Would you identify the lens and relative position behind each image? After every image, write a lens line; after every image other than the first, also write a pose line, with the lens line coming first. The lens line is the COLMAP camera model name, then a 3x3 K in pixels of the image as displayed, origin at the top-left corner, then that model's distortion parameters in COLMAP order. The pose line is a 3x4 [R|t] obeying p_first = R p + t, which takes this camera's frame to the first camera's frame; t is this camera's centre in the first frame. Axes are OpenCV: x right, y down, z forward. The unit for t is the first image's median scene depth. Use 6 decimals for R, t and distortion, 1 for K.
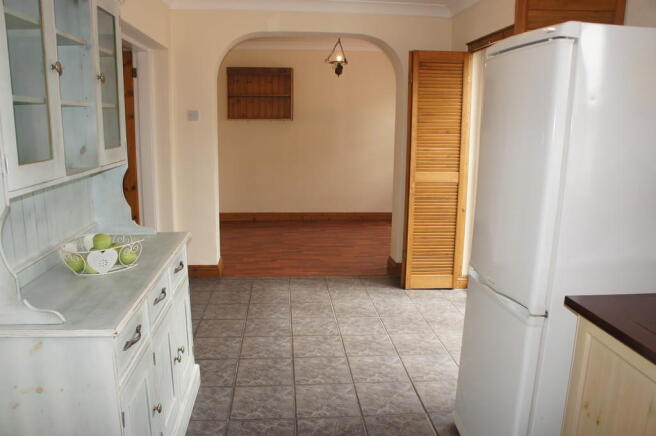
lens RADIAL K [[508.5, 0, 328.0], [0, 508.5, 218.0], [0, 0, 1]] dist [-0.188624, 0.128088]
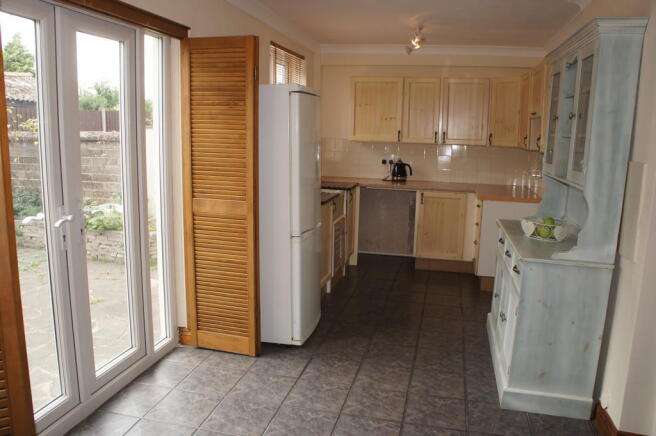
lens RADIAL K [[508.5, 0, 328.0], [0, 508.5, 218.0], [0, 0, 1]] dist [-0.188624, 0.128088]
pose [[-0.947913, -0.090779, 0.305319, -0.194593], [0.023783, 0.935683, 0.352040, -0.381971], [-0.317639, 0.340965, -0.884787, 1.862596]]
